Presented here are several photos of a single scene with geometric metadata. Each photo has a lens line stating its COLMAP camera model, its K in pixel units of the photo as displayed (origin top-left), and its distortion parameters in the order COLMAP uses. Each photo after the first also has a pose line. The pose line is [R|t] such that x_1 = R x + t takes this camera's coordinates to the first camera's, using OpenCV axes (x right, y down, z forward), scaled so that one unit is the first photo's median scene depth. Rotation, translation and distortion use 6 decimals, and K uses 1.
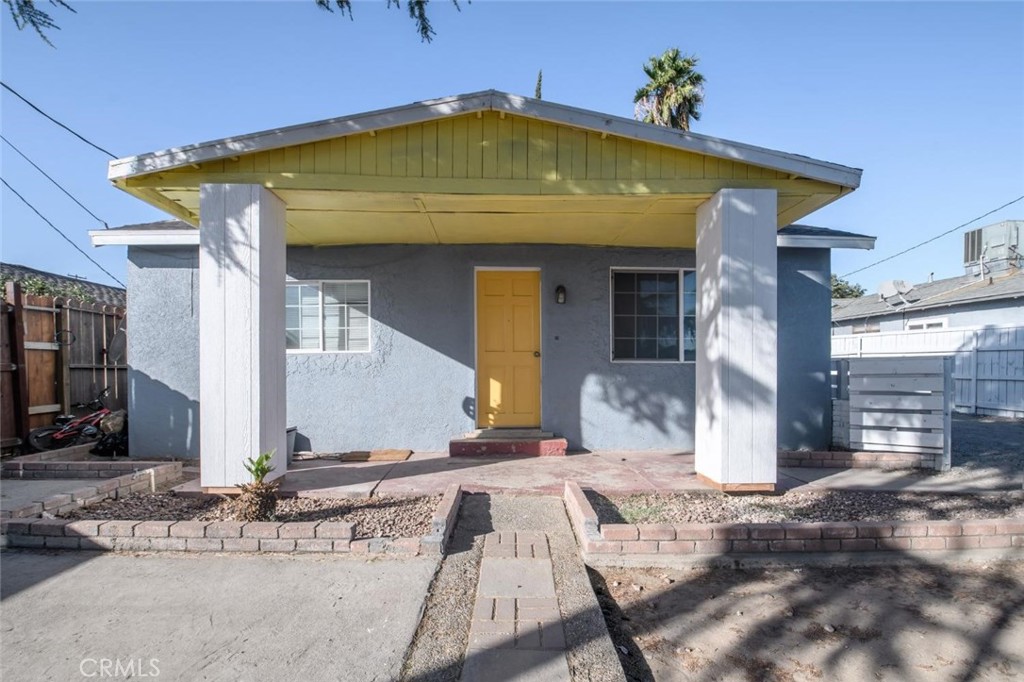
lens RADIAL K [[460.2, 0, 518.5], [0, 460.2, 368.6], [0, 0, 1]] dist [-0.017236, -0.000101]
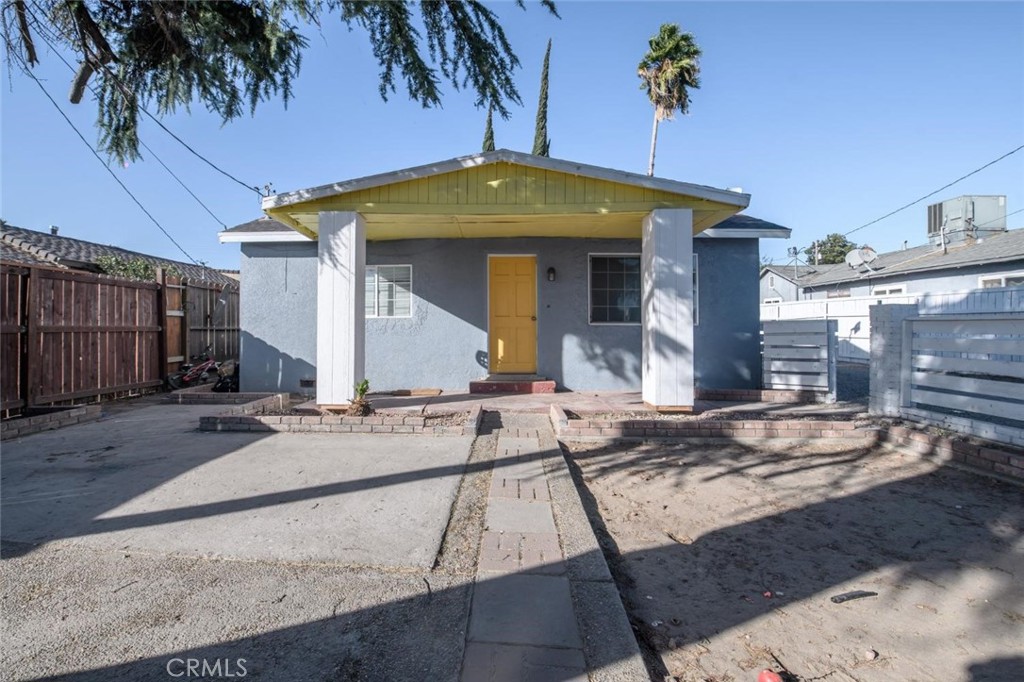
lens RADIAL K [[463.6, 0, 495.6], [0, 463.6, 330.1], [0, 0, 1]] dist [-0.022111, -0.000386]
pose [[0.998509, -0.000597, -0.054585, 0.002979], [0.000474, 0.999997, -0.002282, 0.005235], [0.054587, 0.002253, 0.998506, -0.370166]]
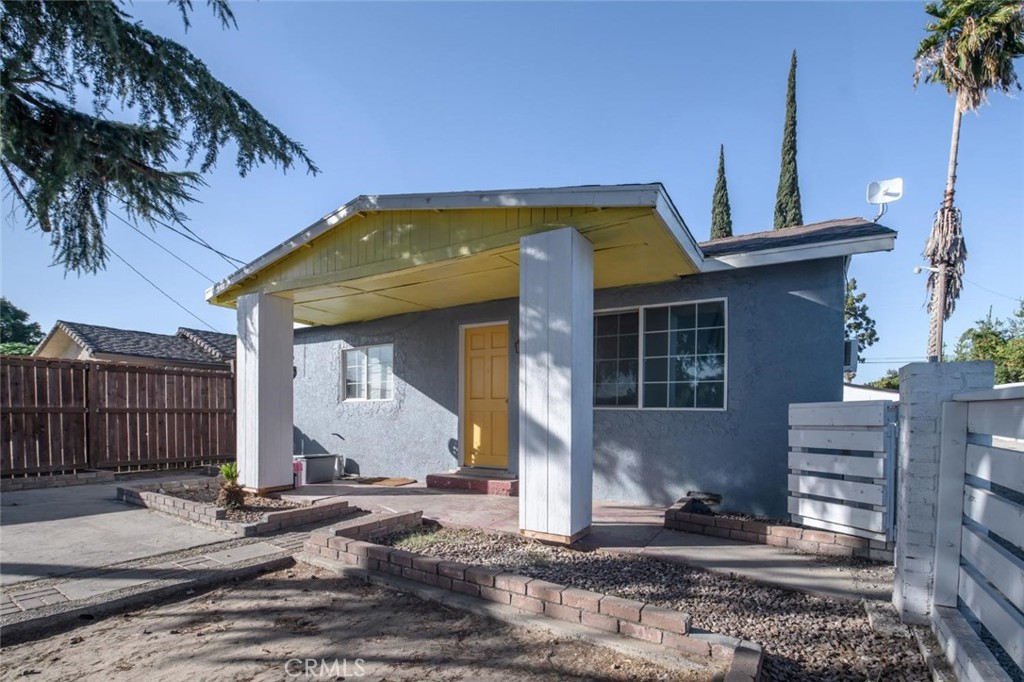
lens RADIAL K [[475.5, 0, 516.0], [0, 475.5, 420.1], [0, 0, 1]] dist [-0.019058, -0.000375]
pose [[0.849007, 0.015710, -0.528148, 0.672621], [-0.008552, 0.999836, 0.015994, -0.005127], [0.528312, -0.009063, 0.849002, 0.068024]]
